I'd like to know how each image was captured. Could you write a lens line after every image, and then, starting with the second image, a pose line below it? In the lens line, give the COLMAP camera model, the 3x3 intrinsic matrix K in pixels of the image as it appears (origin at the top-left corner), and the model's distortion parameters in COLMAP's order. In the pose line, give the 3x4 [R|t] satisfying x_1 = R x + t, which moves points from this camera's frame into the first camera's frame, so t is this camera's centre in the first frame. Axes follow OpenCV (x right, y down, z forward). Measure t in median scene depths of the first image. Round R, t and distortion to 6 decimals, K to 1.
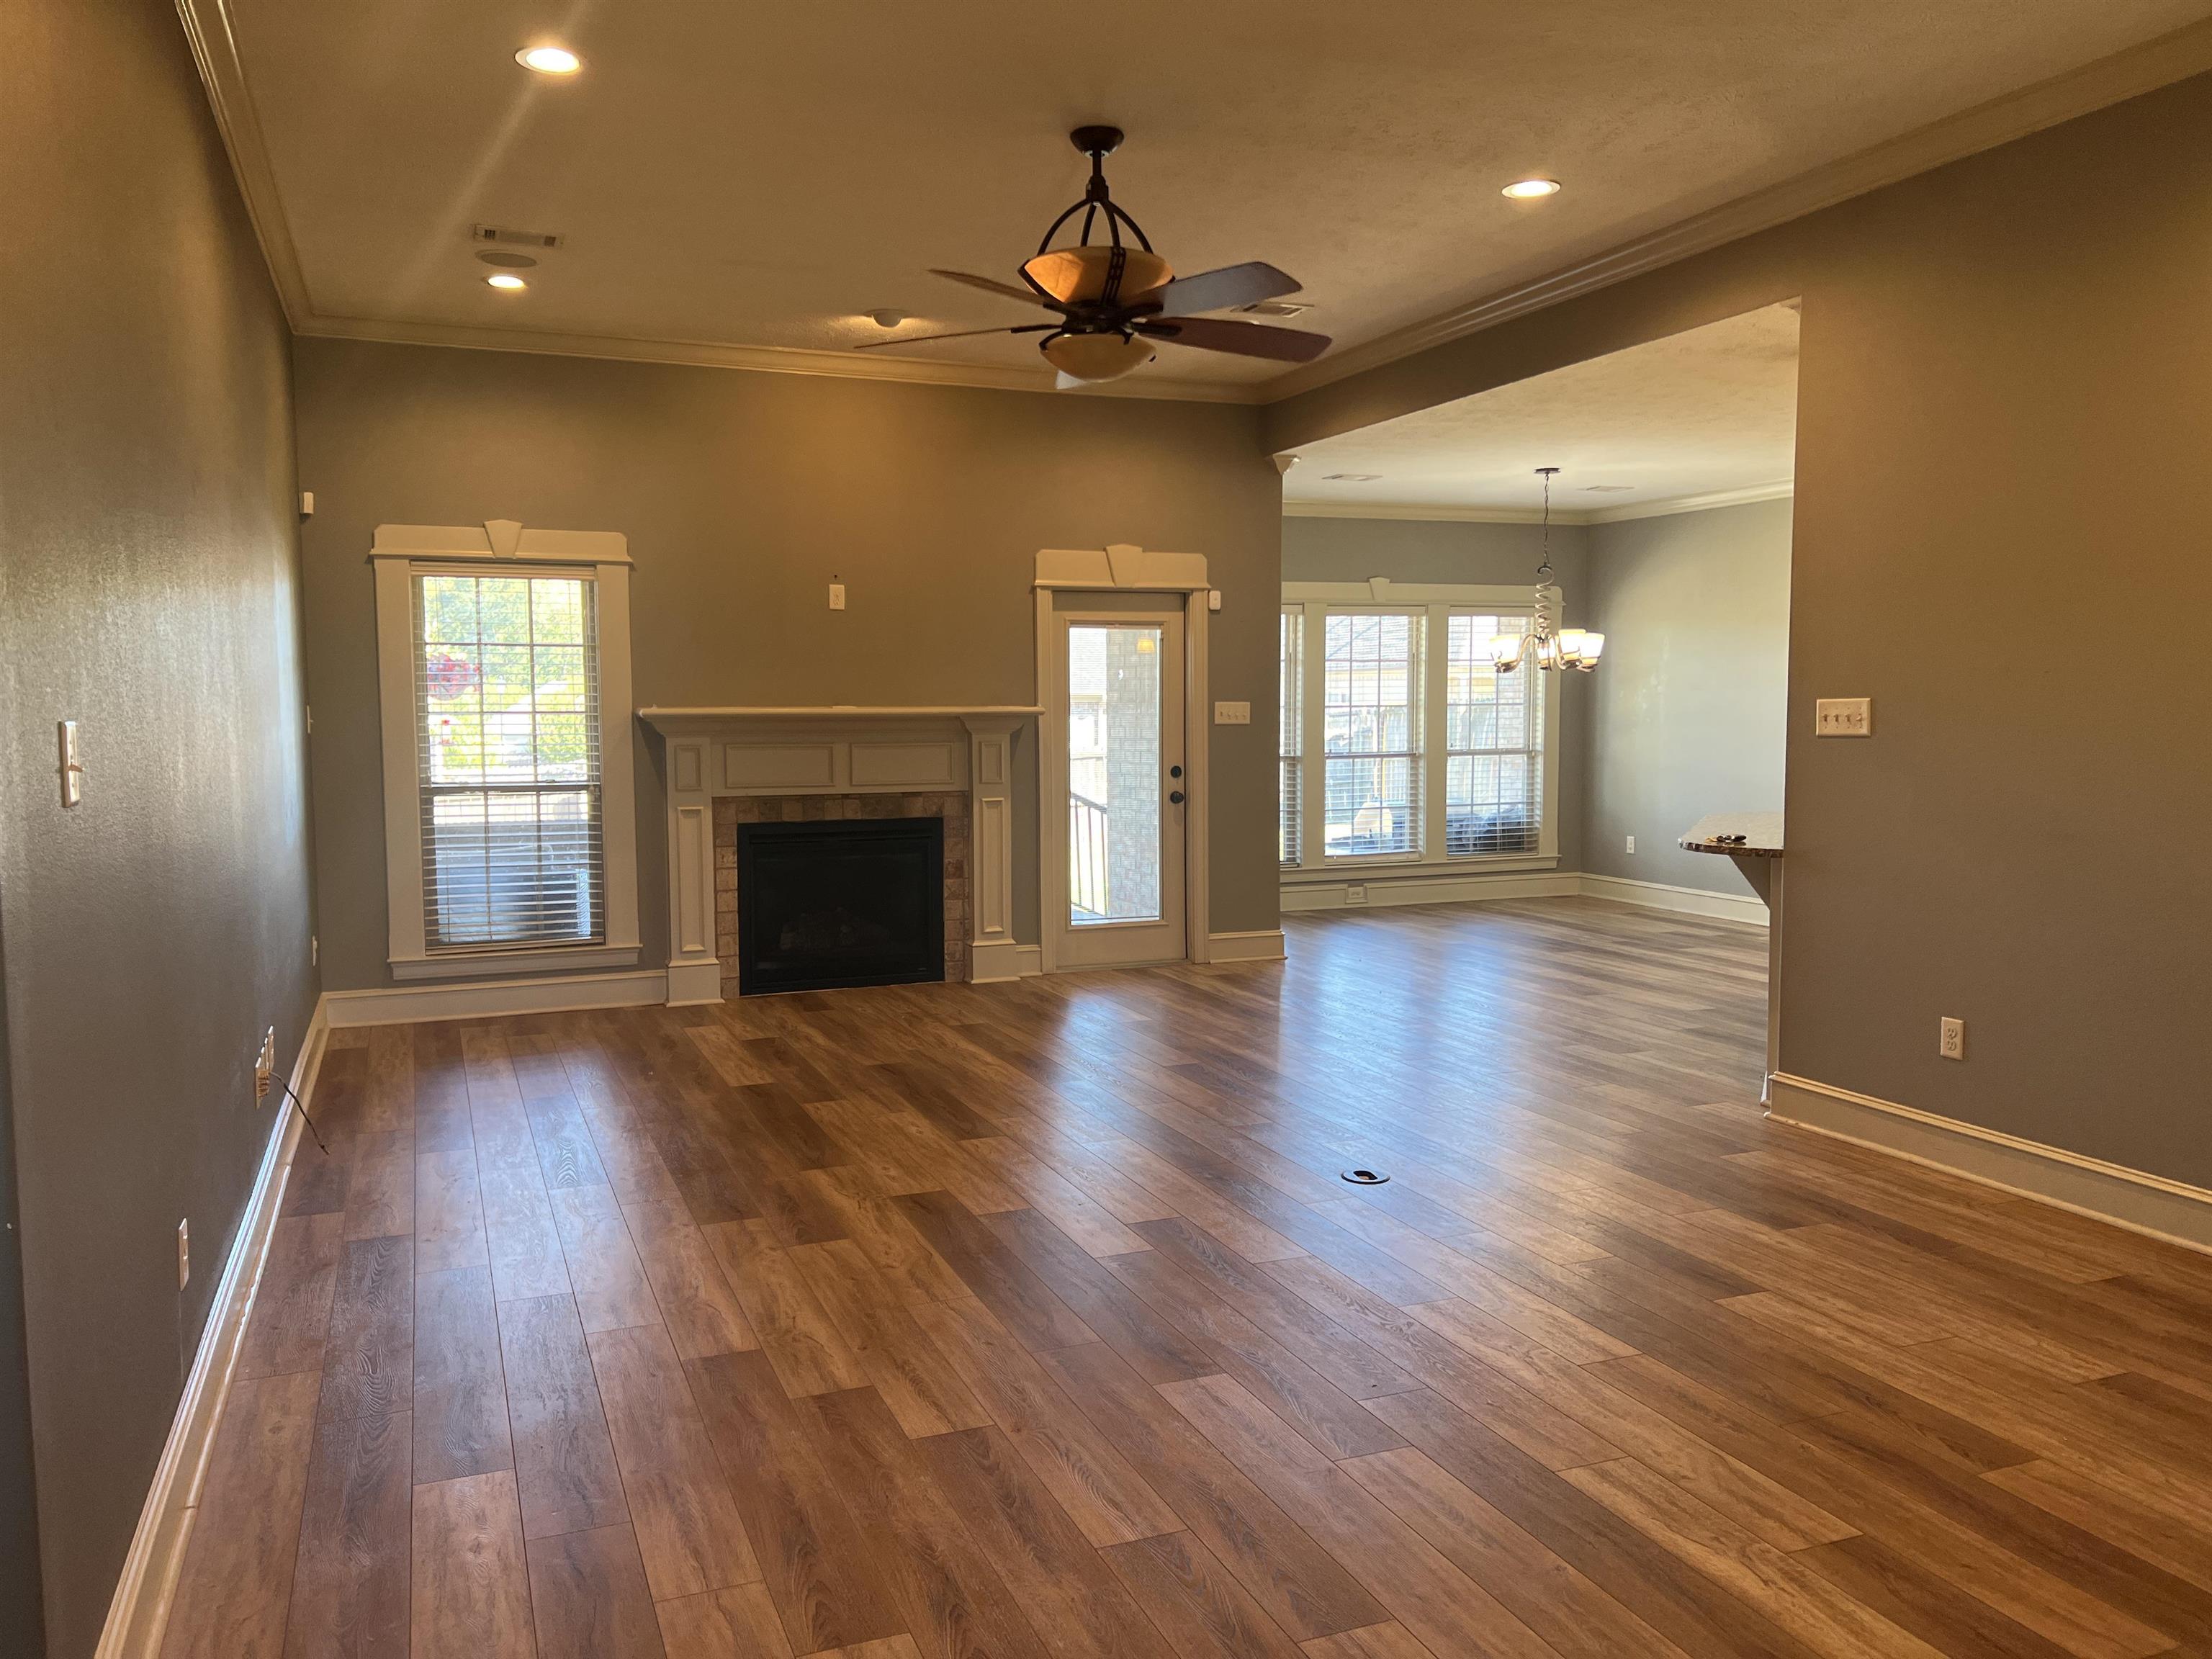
lens RADIAL K [[1661.2, 0, 1104.4], [0, 1661.2, 846.2], [0, 0, 1]] dist [0.054695, -0.066162]
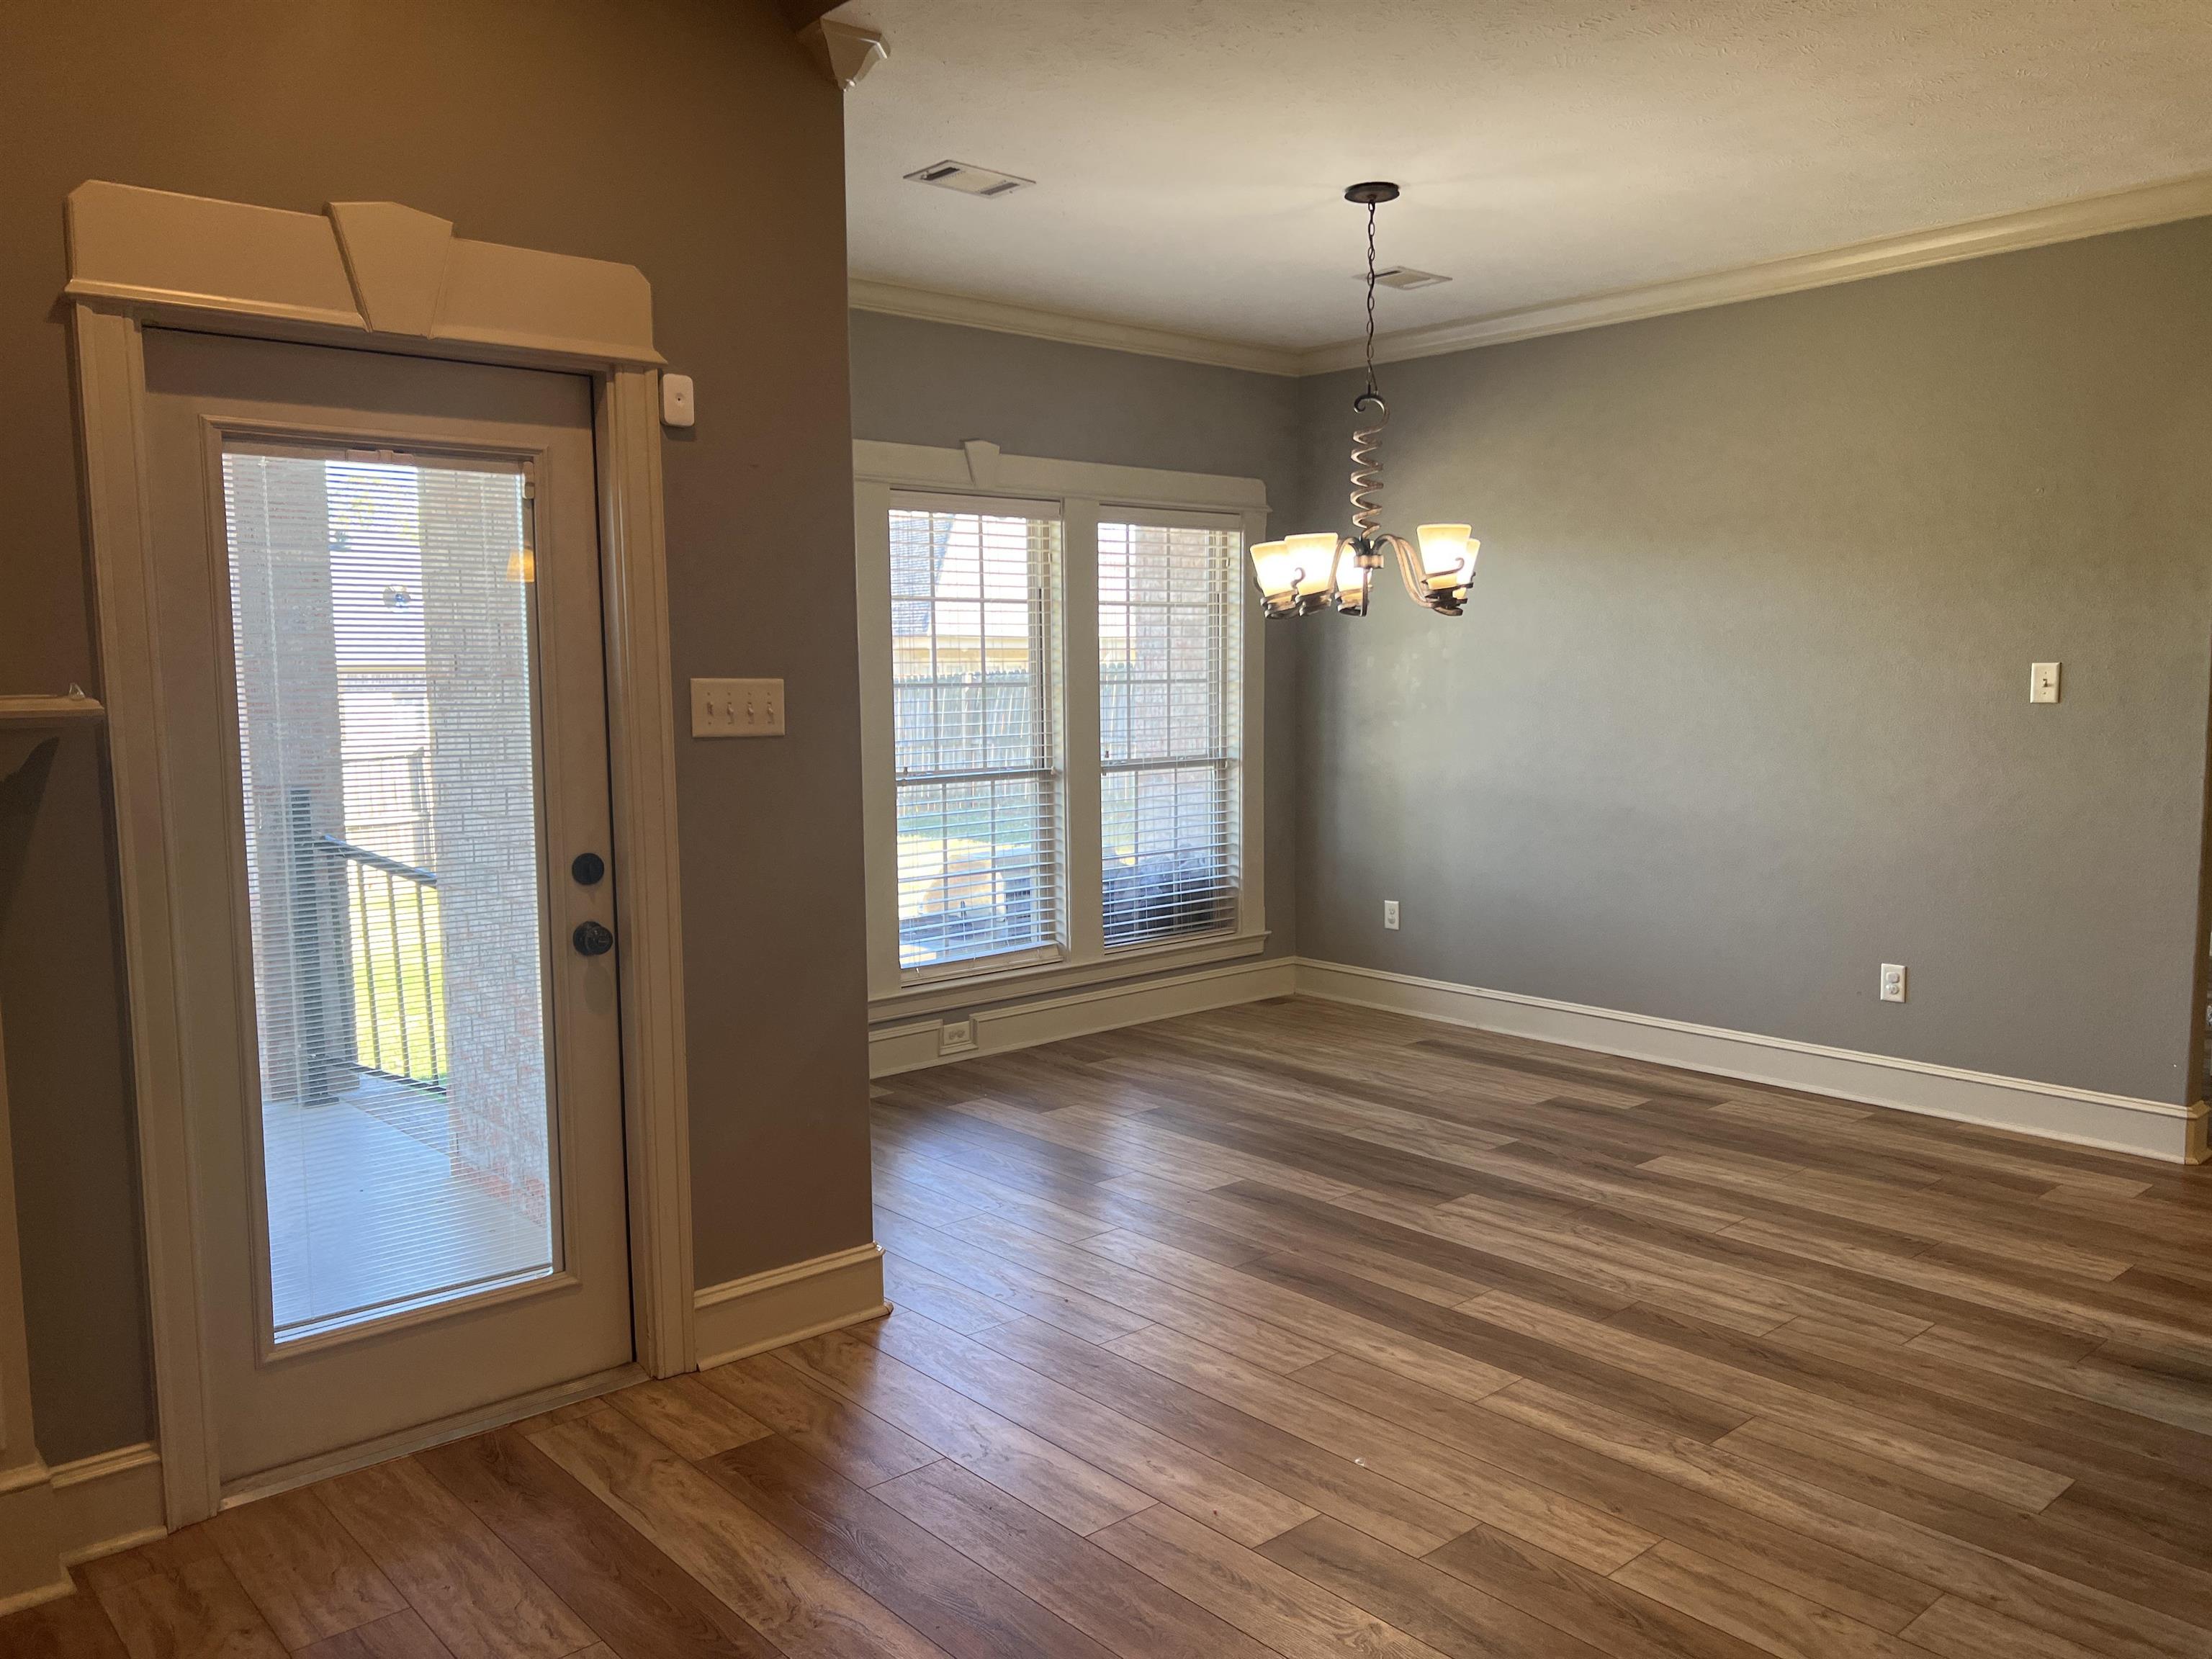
lens RADIAL K [[1661.2, 0, 1094.3], [0, 1661.2, 846.7], [0, 0, 1]] dist [0.054695, -0.066162]
pose [[0.946641, -0.038160, 0.320023, 0.031752], [0.033283, 0.999232, 0.020699, -0.054483], [-0.320567, -0.008943, 0.947184, 0.624979]]
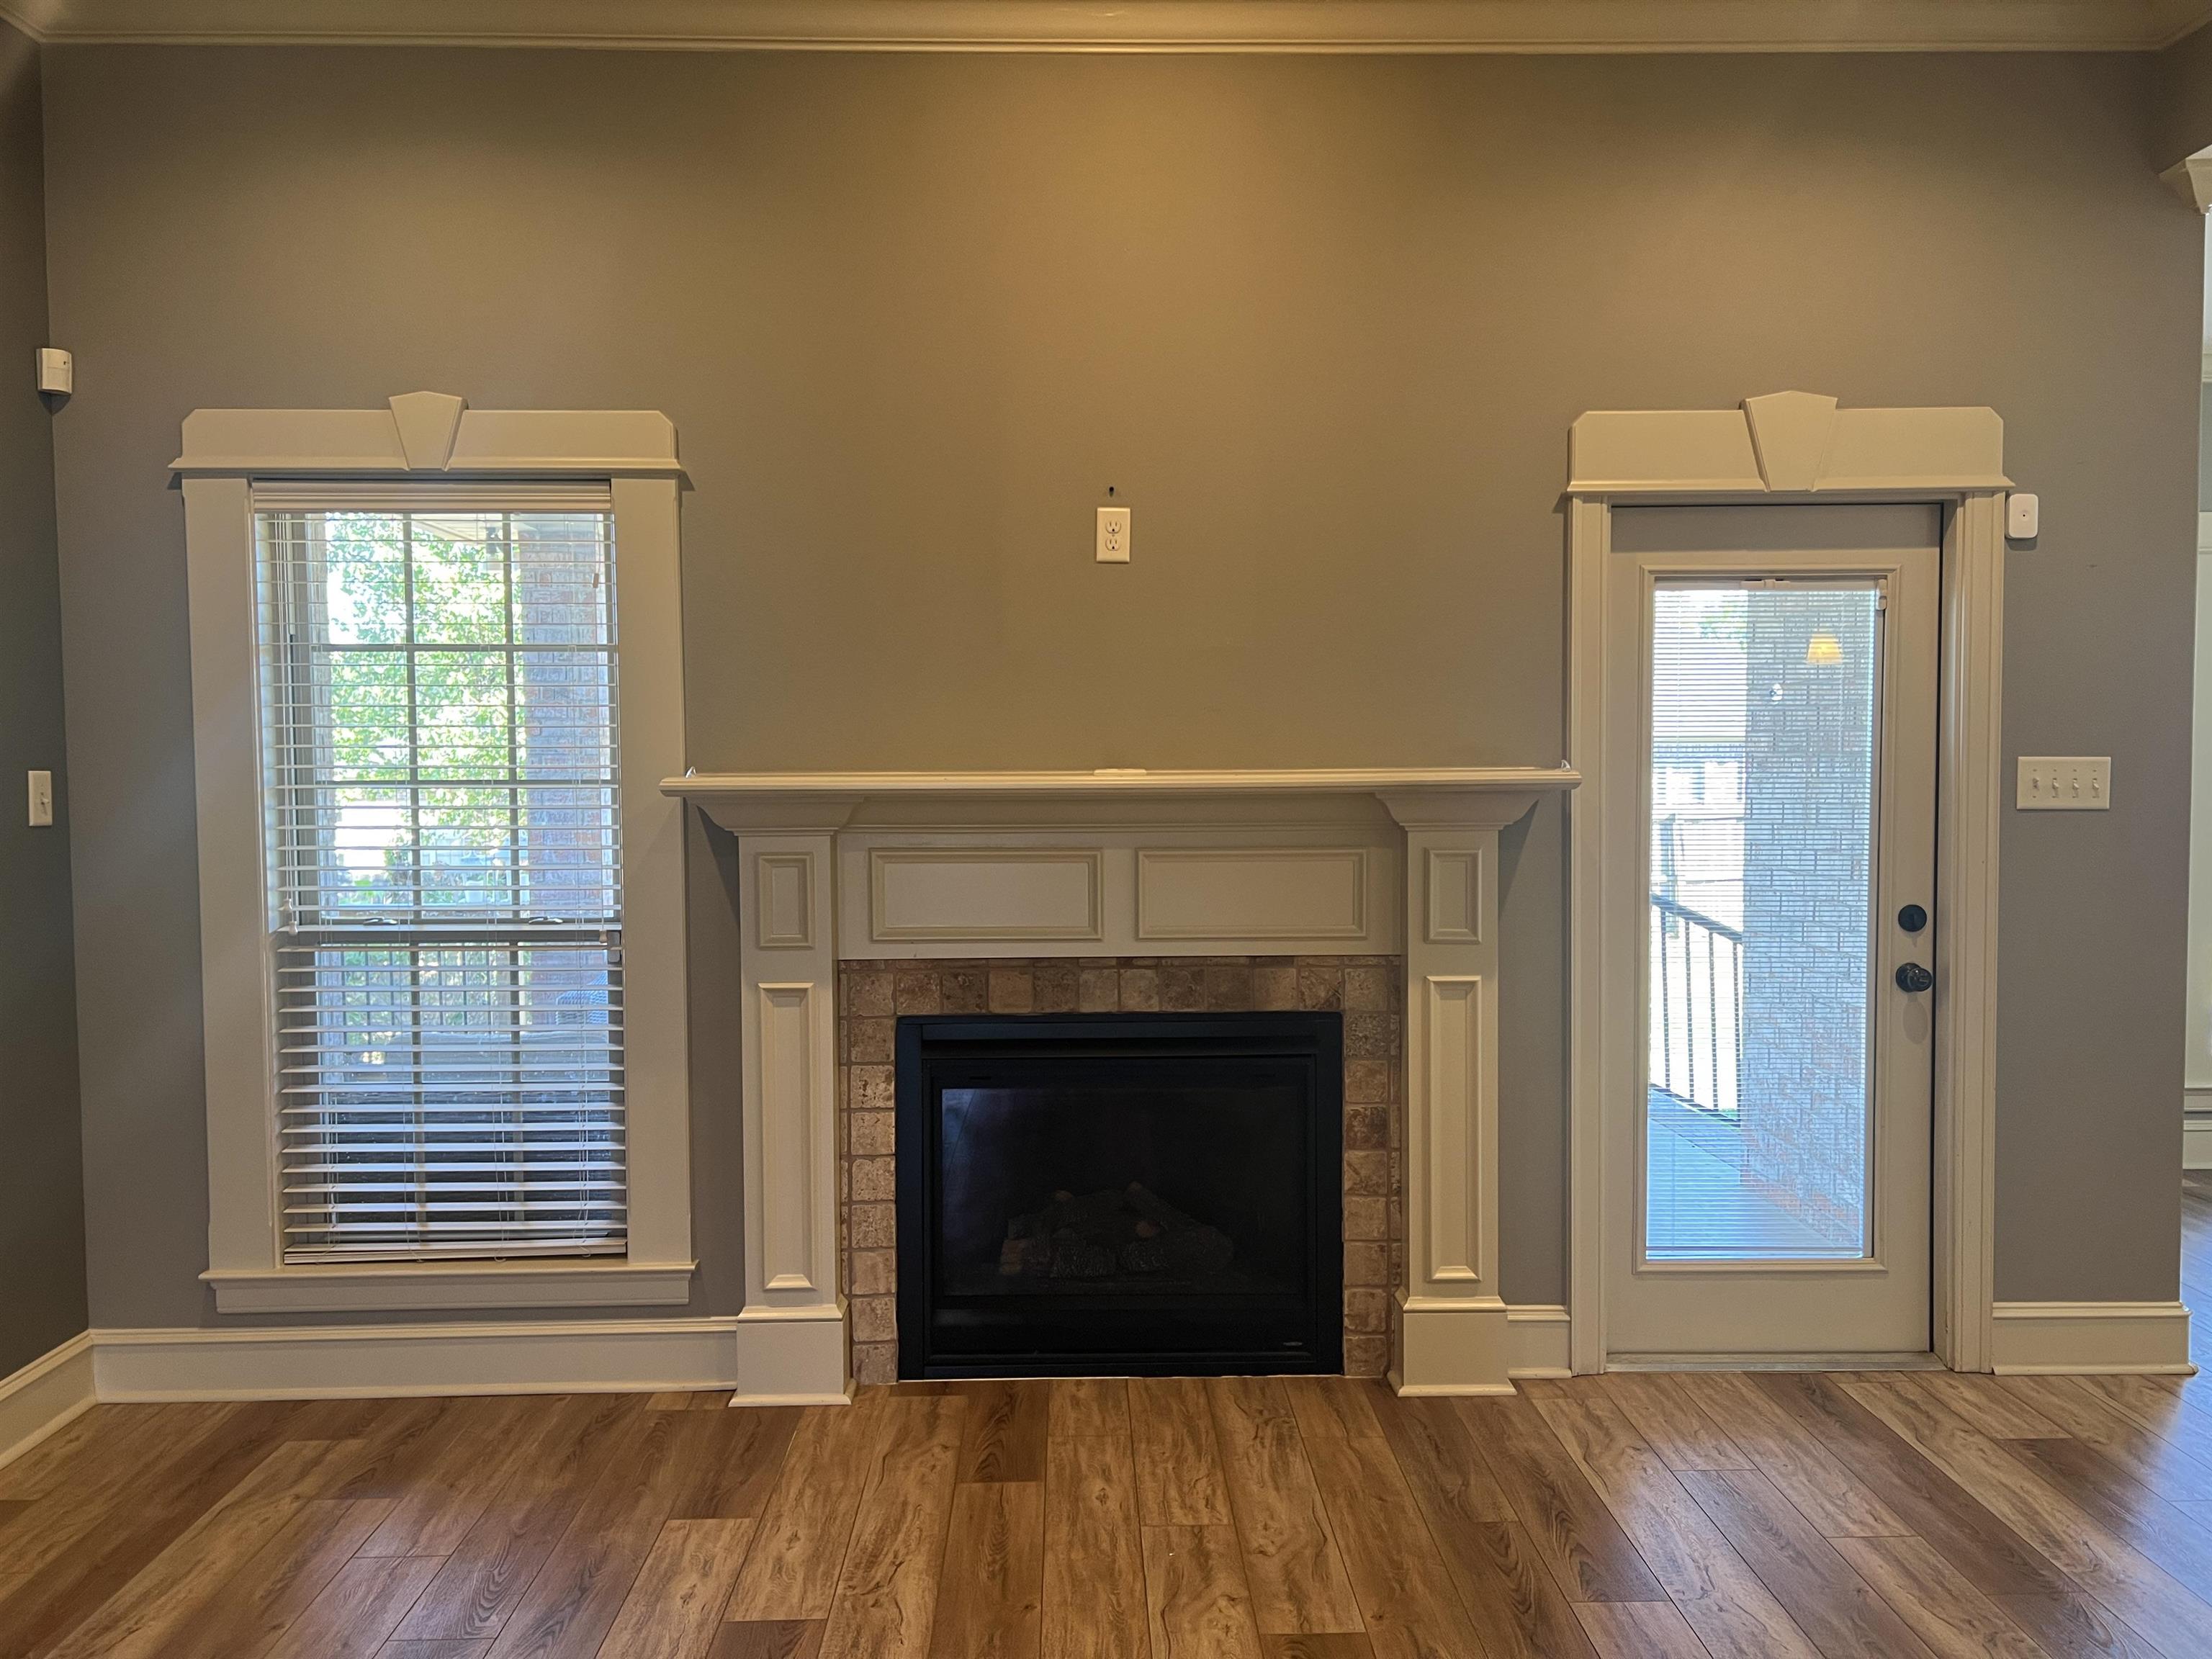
lens RADIAL K [[1661.2, 0, 1103.3], [0, 1661.2, 833.5], [0, 0, 1]] dist [0.054695, -0.066162]
pose [[0.932369, 0.016862, -0.361115, 0.004350], [-0.029263, 0.999154, -0.028901, -0.048801], [0.360322, 0.037514, 0.932073, 0.526897]]
